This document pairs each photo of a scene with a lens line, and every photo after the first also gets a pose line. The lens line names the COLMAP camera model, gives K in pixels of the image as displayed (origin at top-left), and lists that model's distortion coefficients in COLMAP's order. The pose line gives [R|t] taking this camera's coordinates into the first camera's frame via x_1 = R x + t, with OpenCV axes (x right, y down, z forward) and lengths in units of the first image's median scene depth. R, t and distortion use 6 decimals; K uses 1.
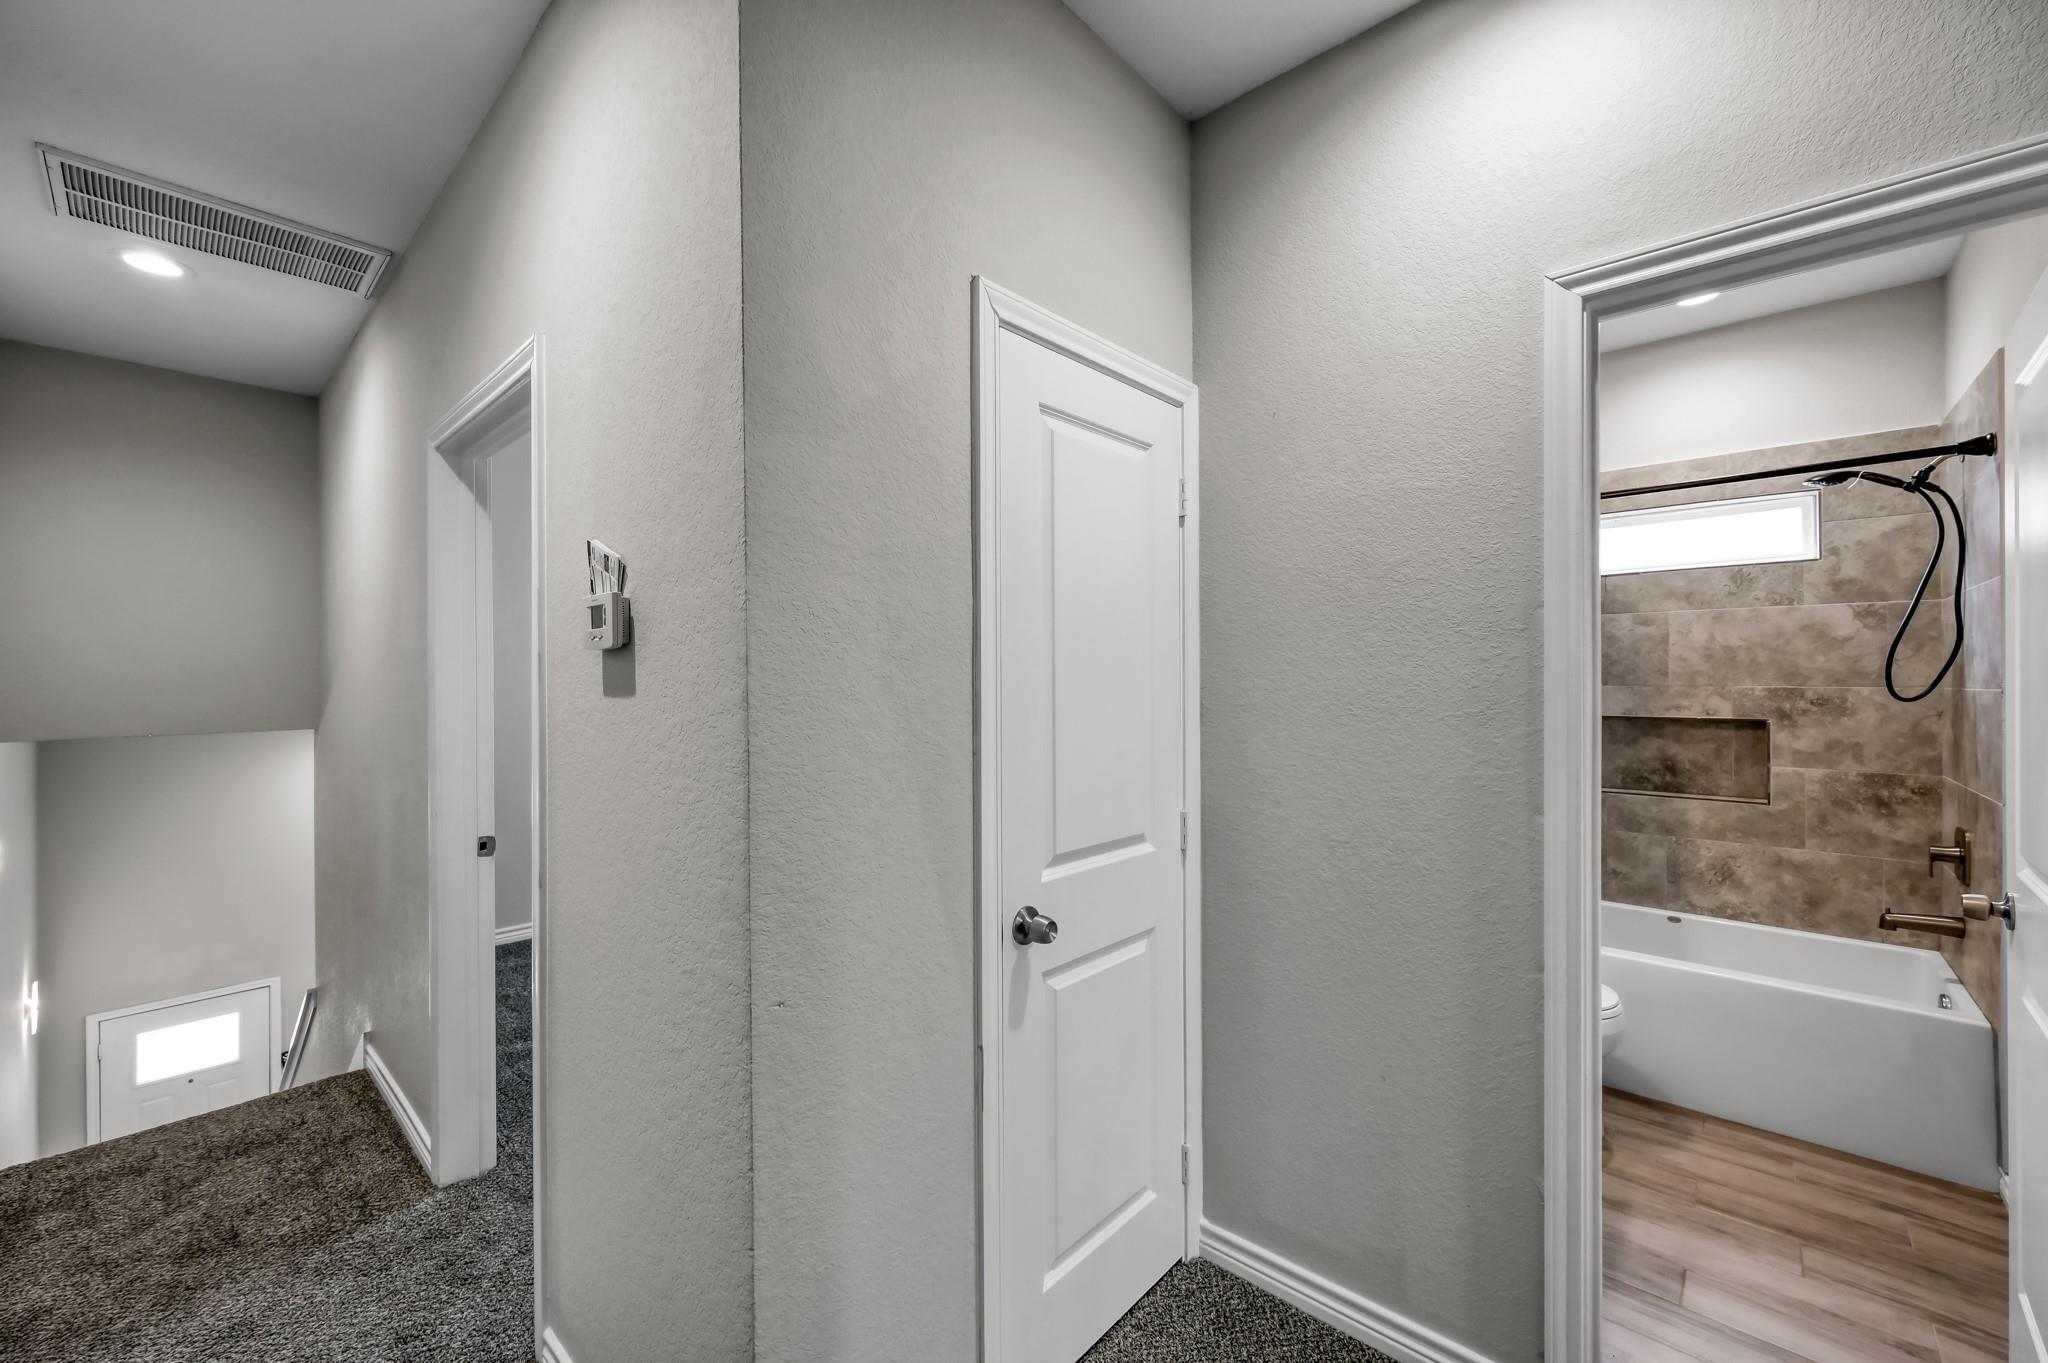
lens RADIAL K [[804.9, 0, 1023.2], [0, 804.9, 681.2], [0, 0, 1]] dist [-0.001023, 0.000537]
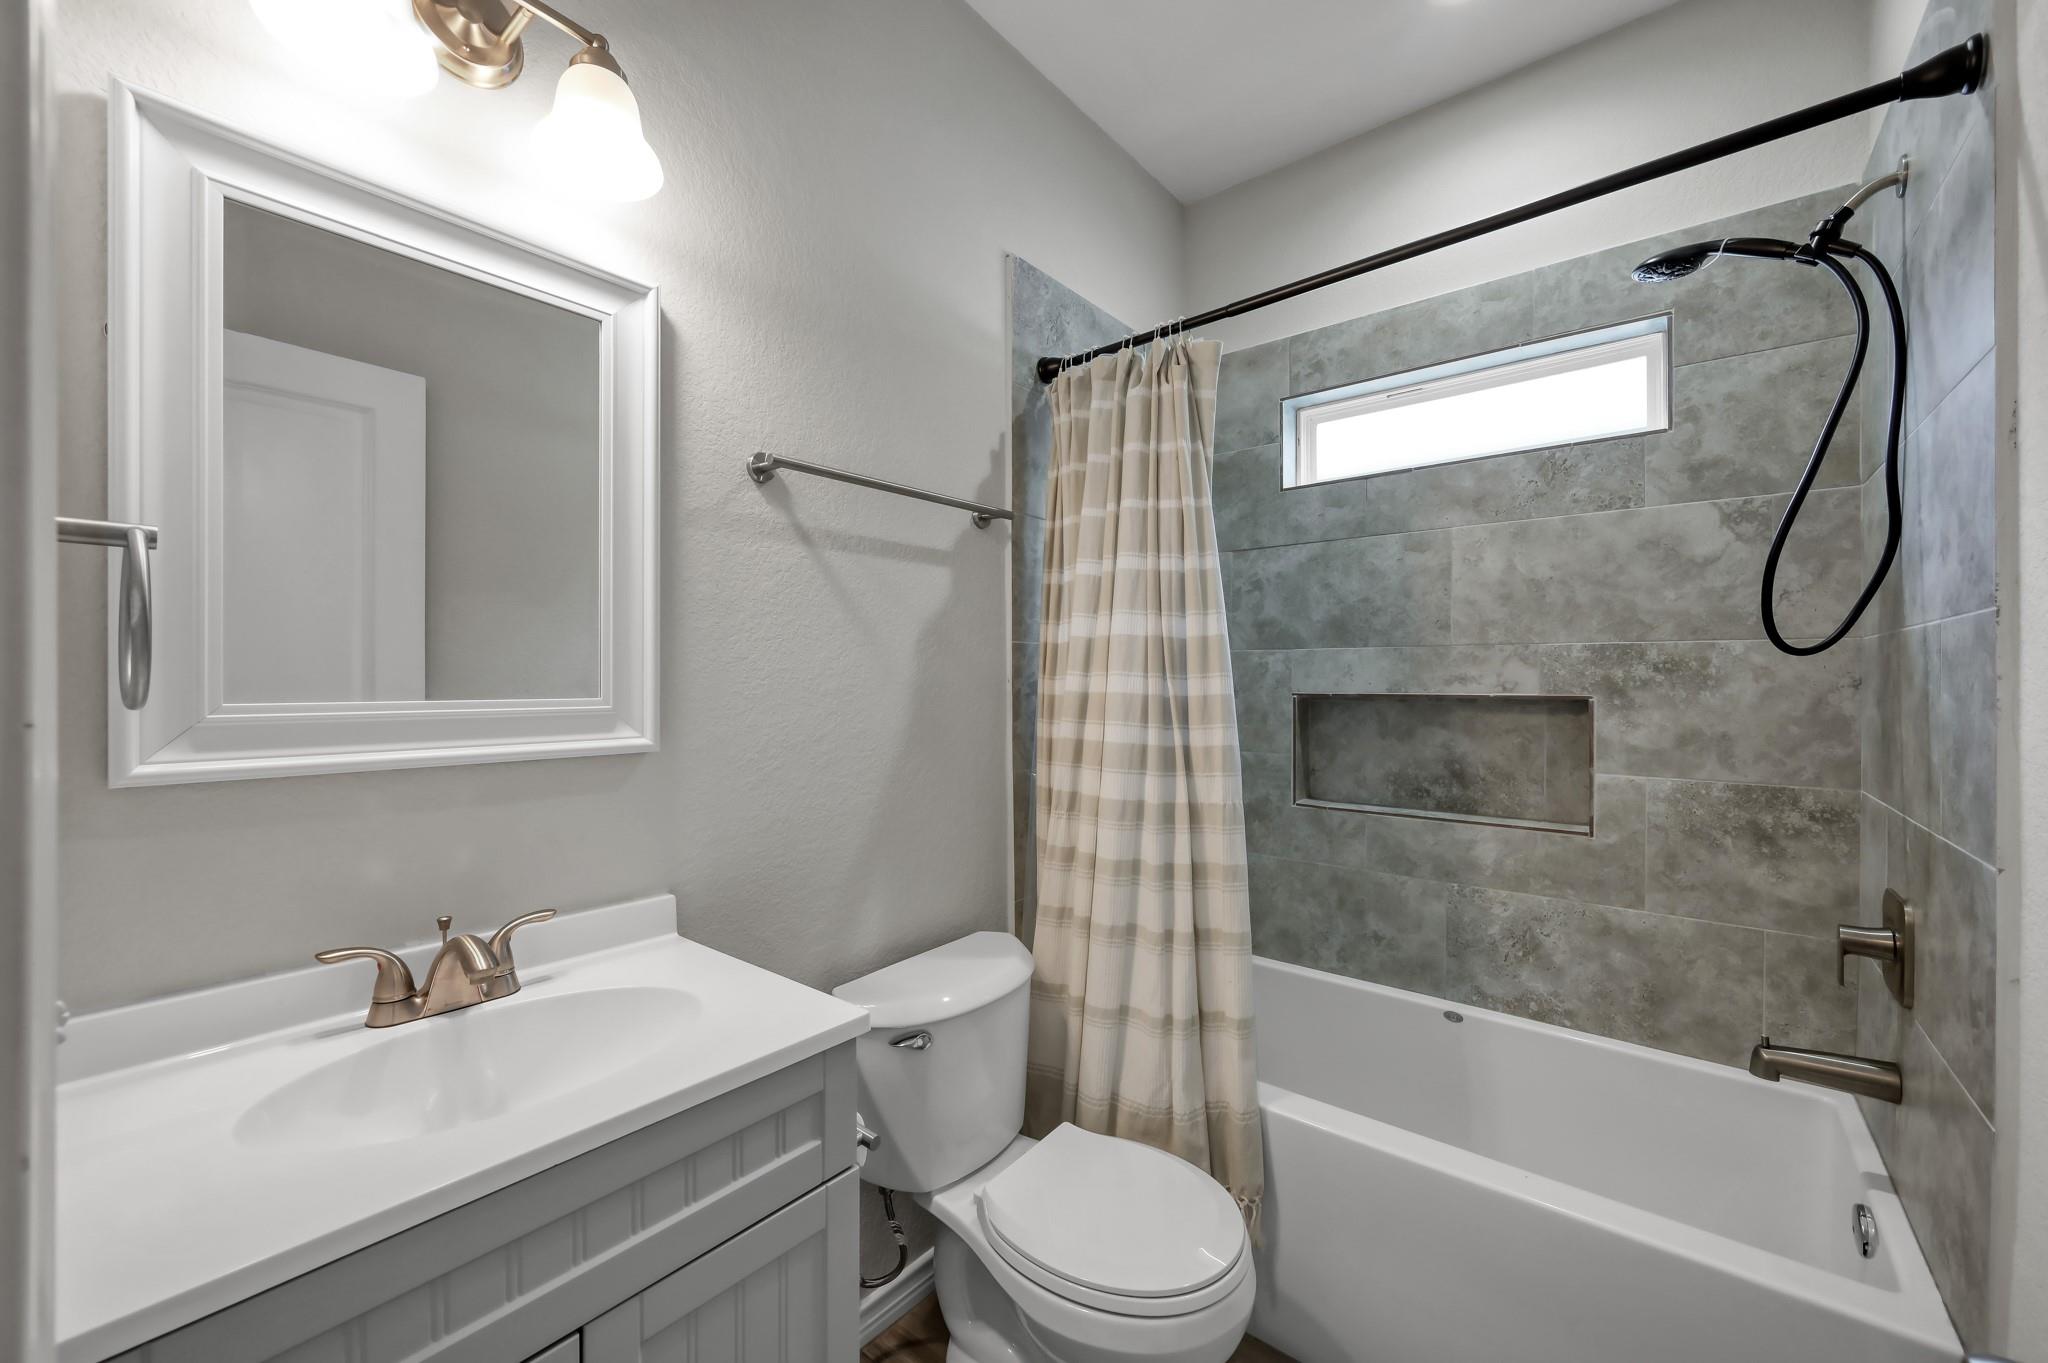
lens RADIAL K [[804.9, 0, 1023.2], [0, 804.9, 682.3], [0, 0, 1]] dist [-0.001023, 0.000537]
pose [[0.998586, 0.001786, 0.053134, 0.483085], [-0.001987, 0.999991, 0.003733, 0.036930], [-0.053127, -0.003833, 0.998580, 0.430215]]
